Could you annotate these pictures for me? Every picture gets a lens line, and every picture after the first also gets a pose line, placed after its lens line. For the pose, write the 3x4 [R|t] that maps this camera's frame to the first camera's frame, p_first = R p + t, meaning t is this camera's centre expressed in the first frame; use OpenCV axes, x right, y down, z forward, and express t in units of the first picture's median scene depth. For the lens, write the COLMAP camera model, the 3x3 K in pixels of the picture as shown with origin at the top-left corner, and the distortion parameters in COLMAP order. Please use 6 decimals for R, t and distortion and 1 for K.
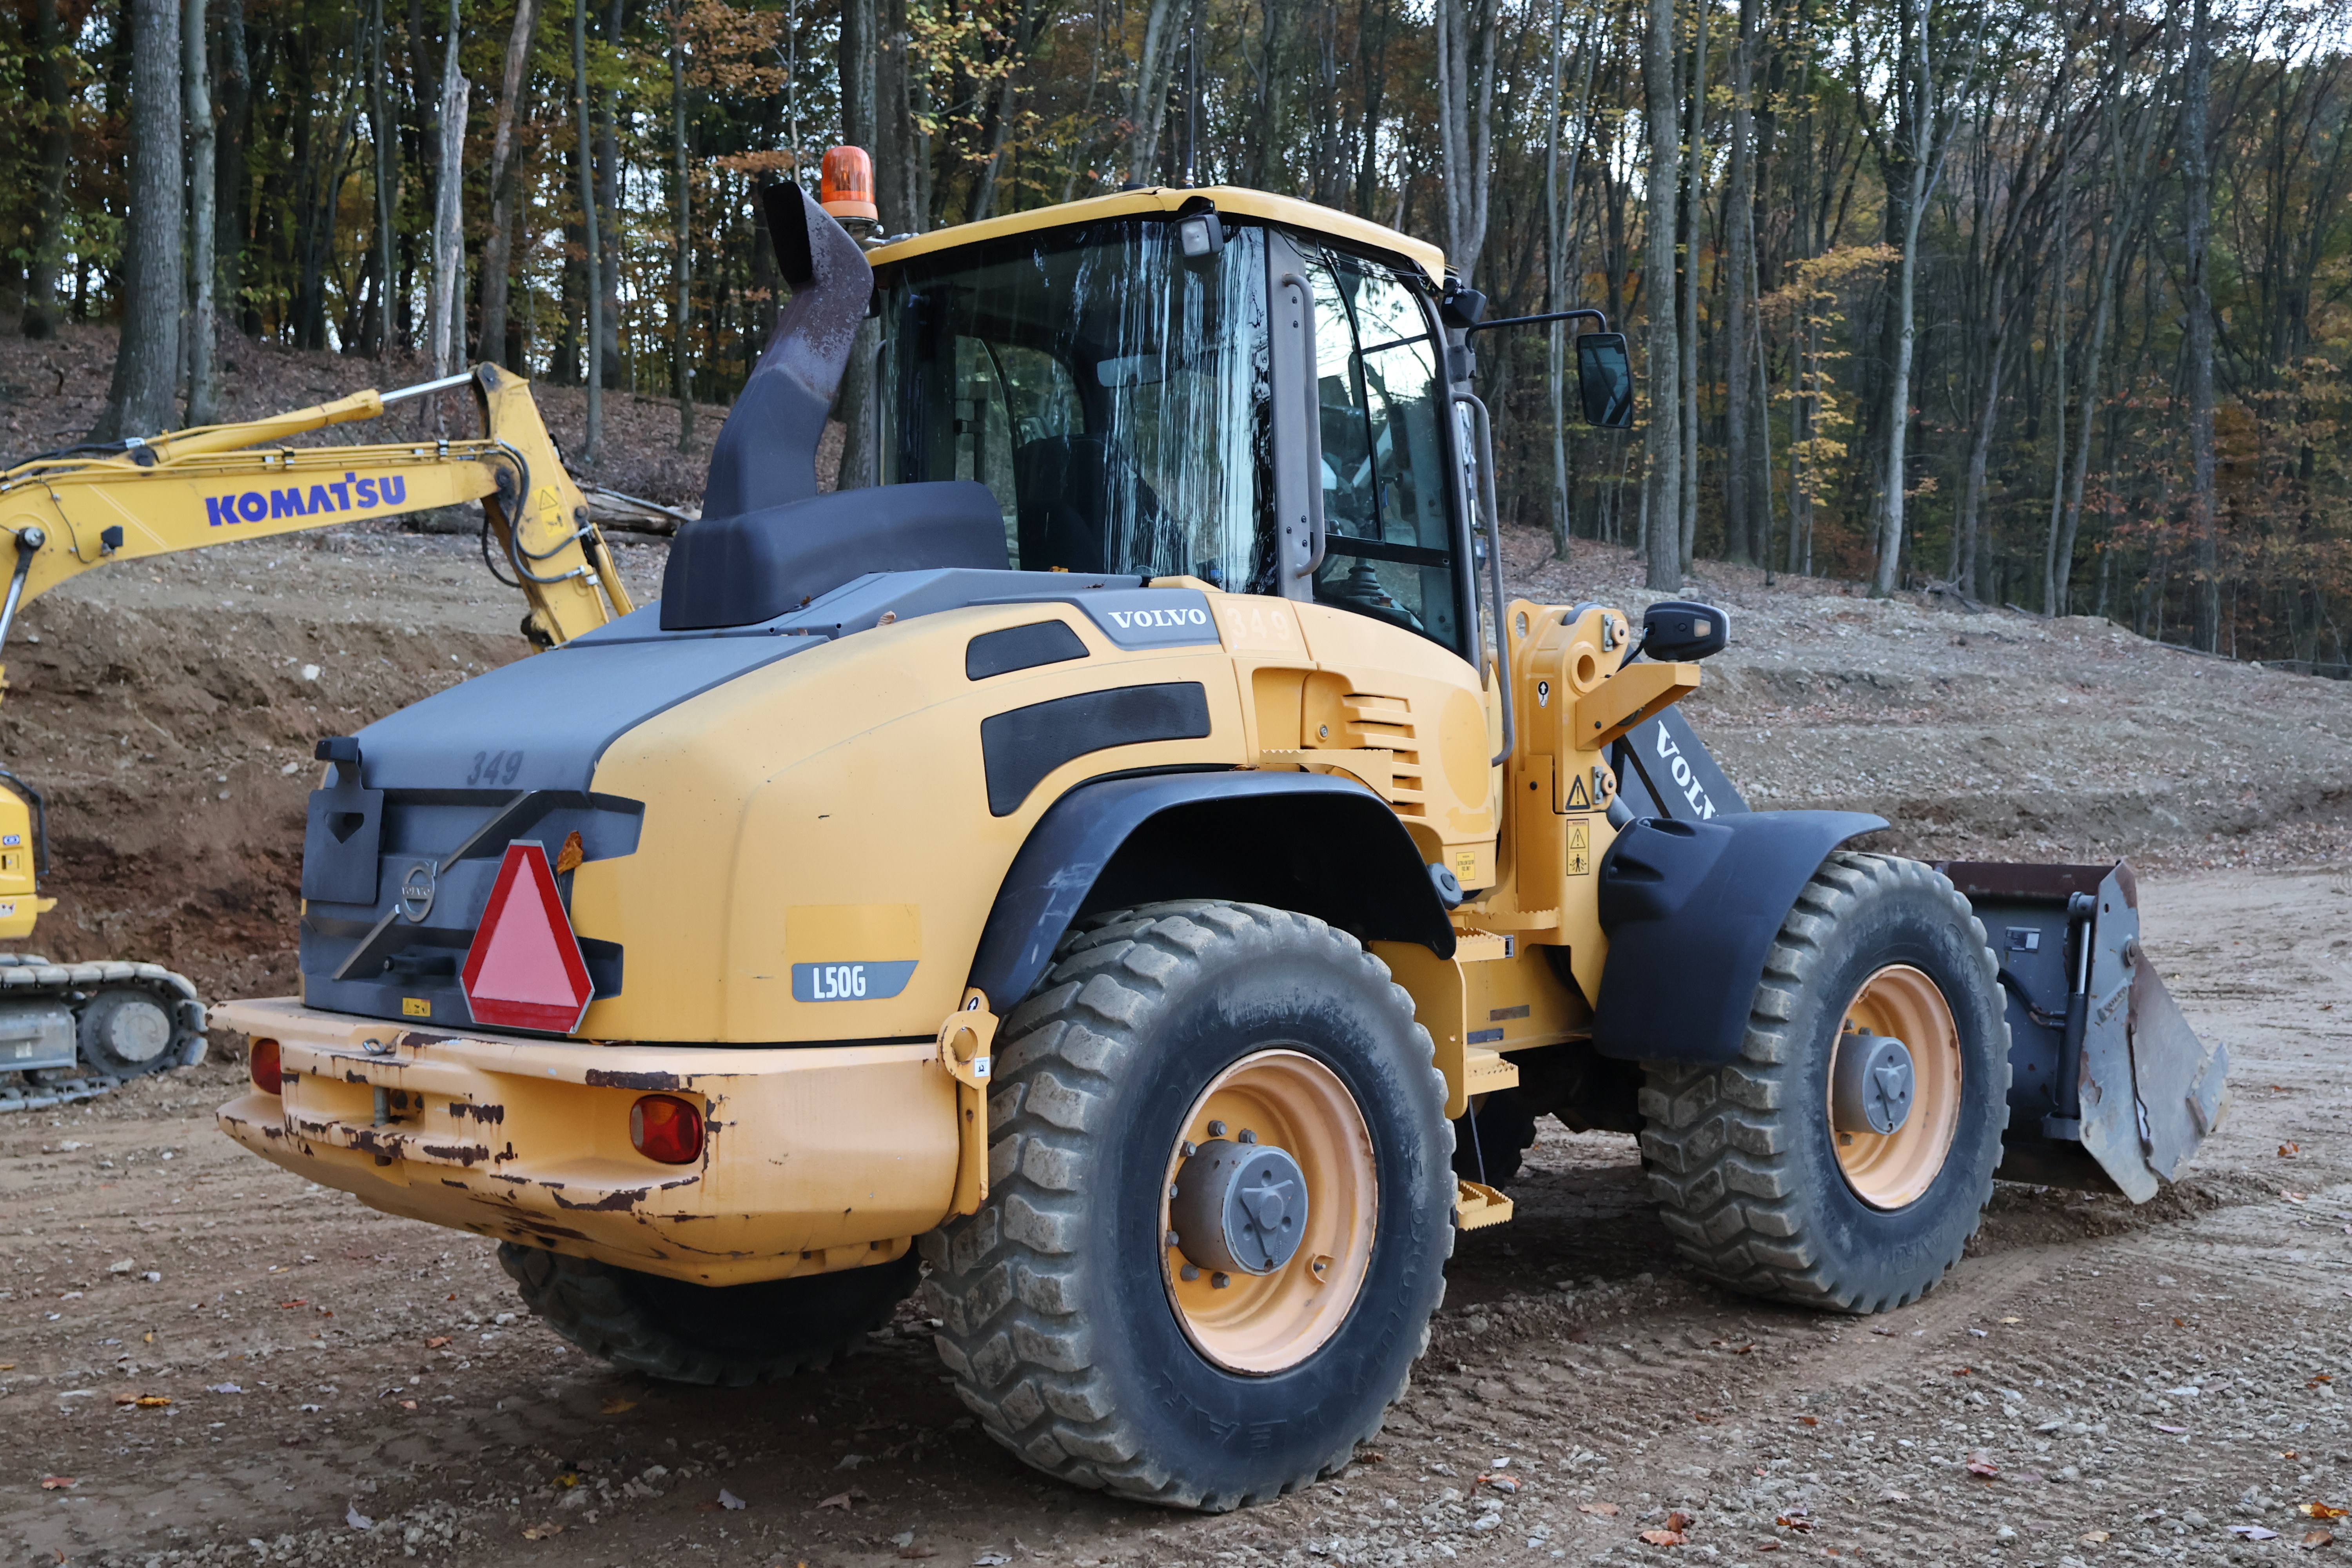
lens RADIAL K [[2644.8, 0, 1176.0], [0, 2644.8, 784.0], [0, 0, 1]] dist [0.010148, 0.039835]
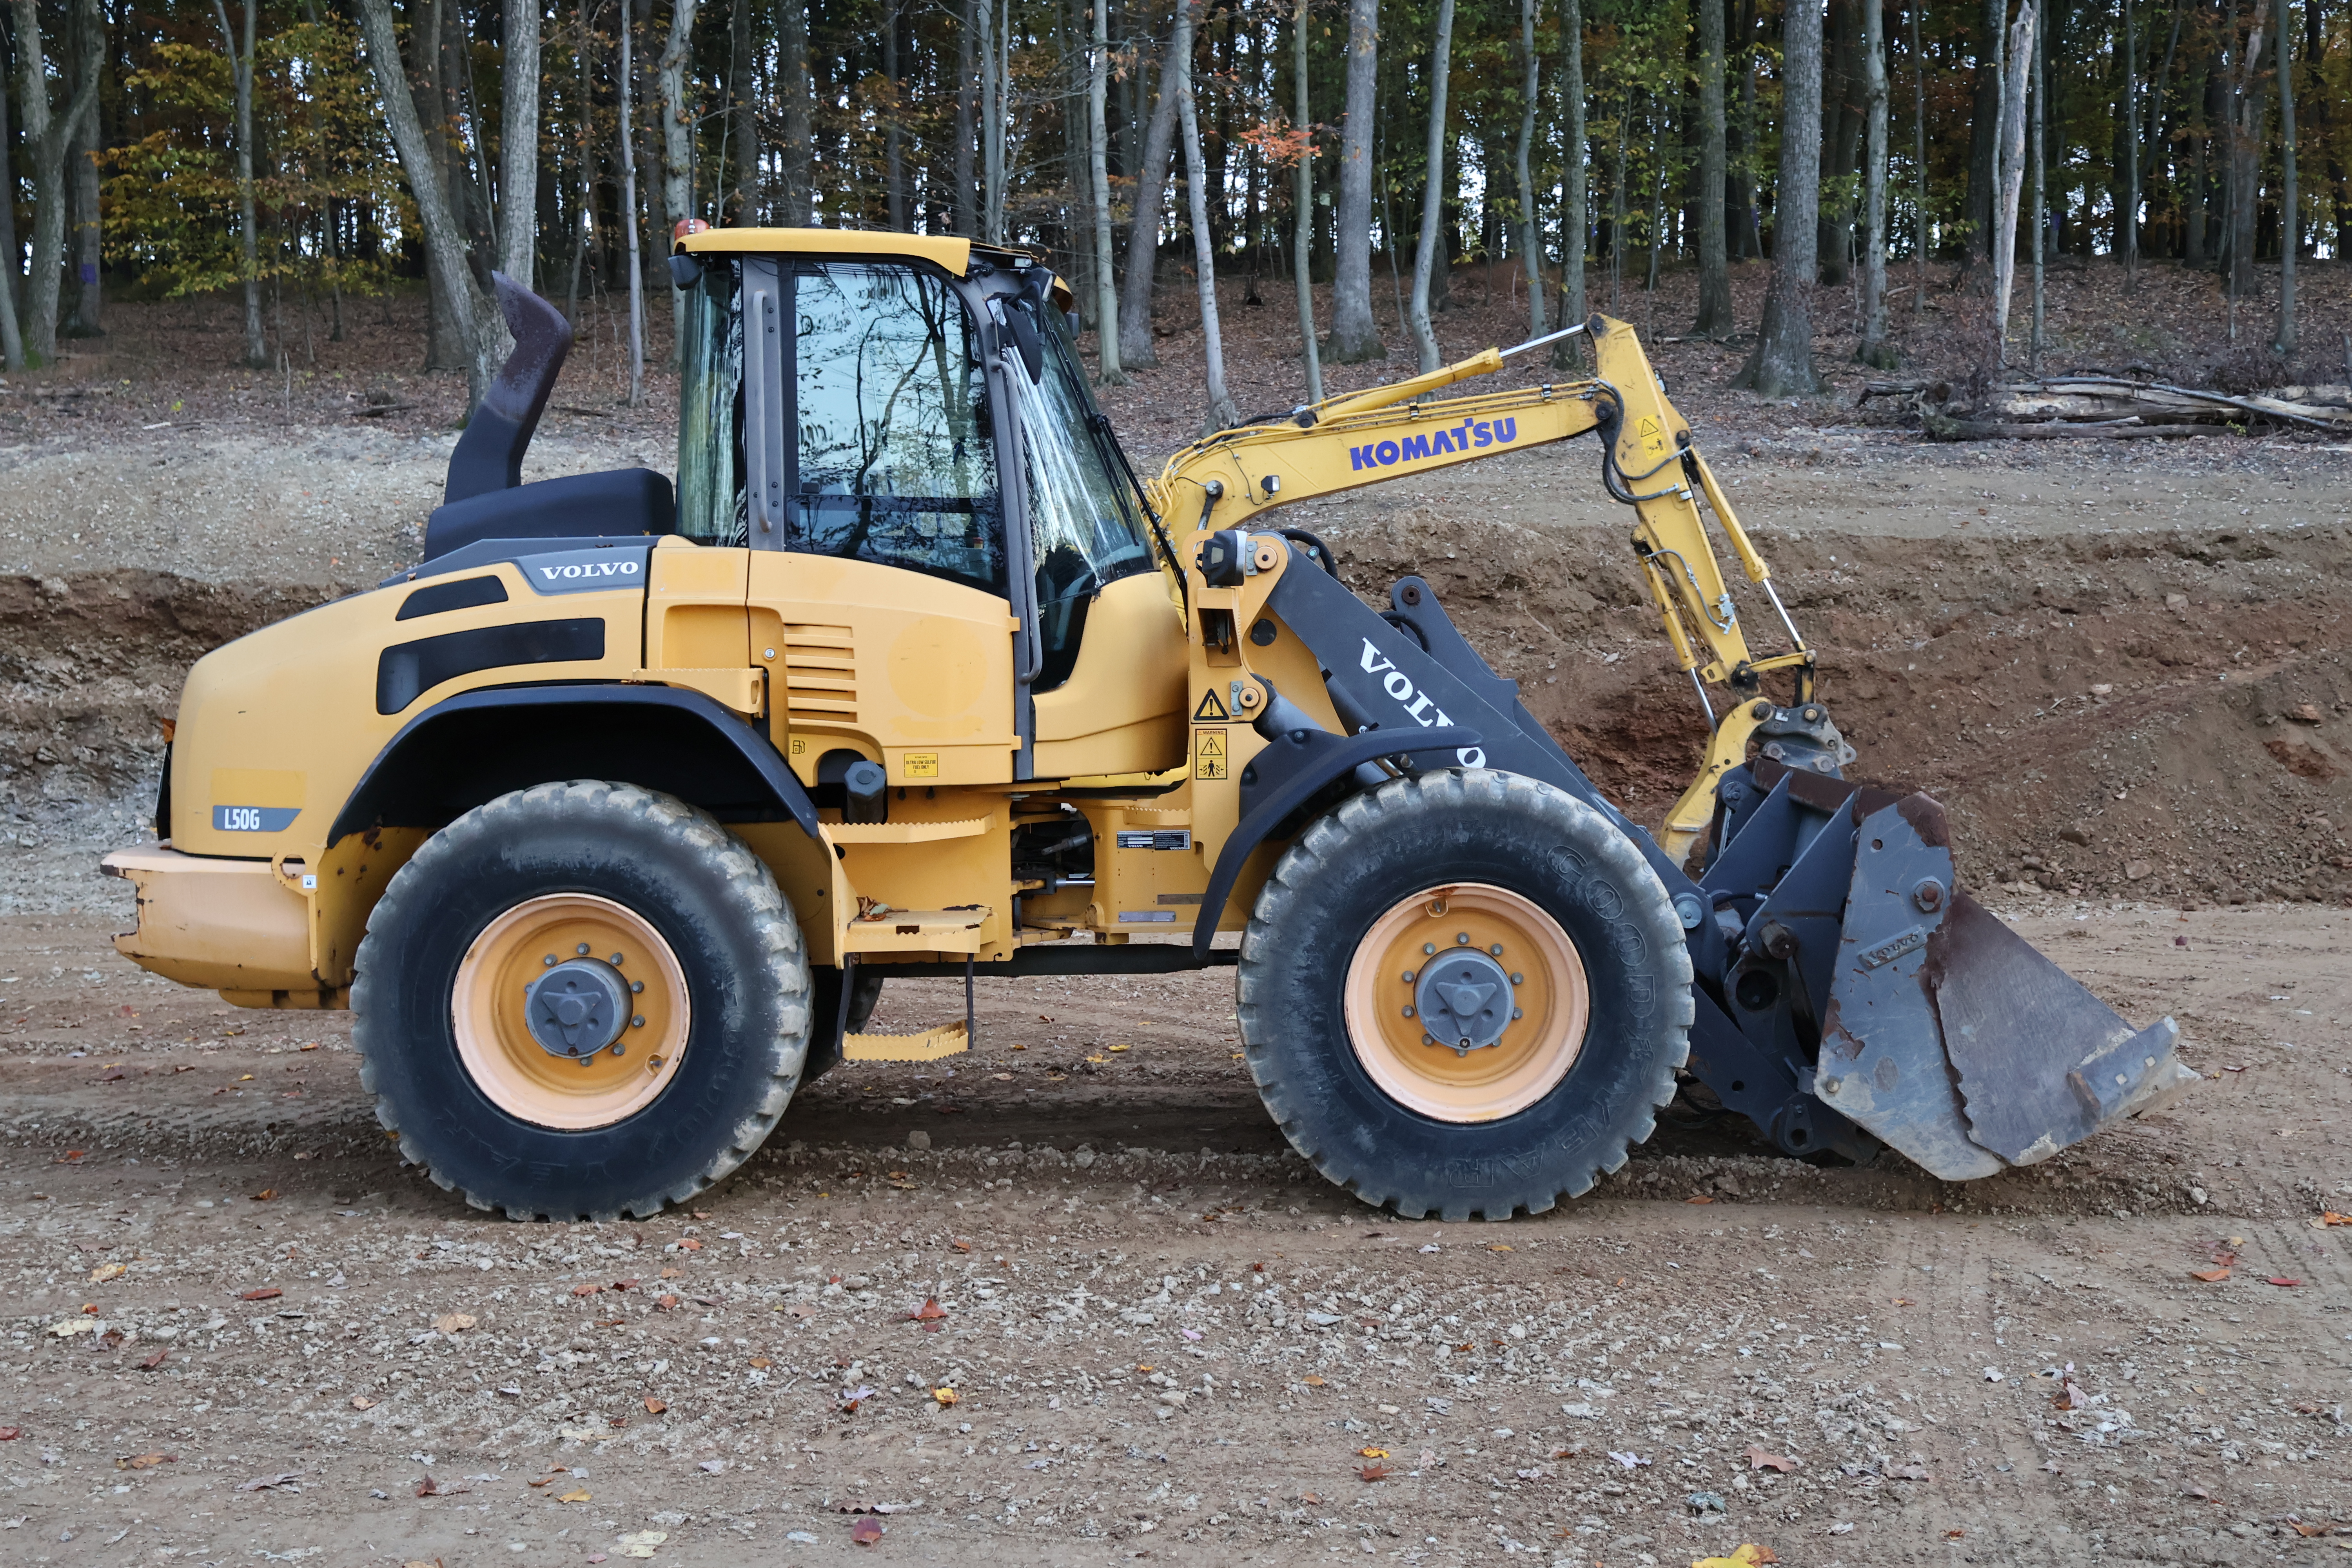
lens RADIAL K [[2395.1, 0, 1176.0], [0, 2395.1, 784.0], [0, 0, 1]] dist [0.021591, -0.004134]
pose [[0.677061, 0.044946, -0.734553, 0.422026], [-0.007061, 0.998484, 0.054587, -0.008729], [0.735893, -0.031772, 0.676352, 0.149081]]
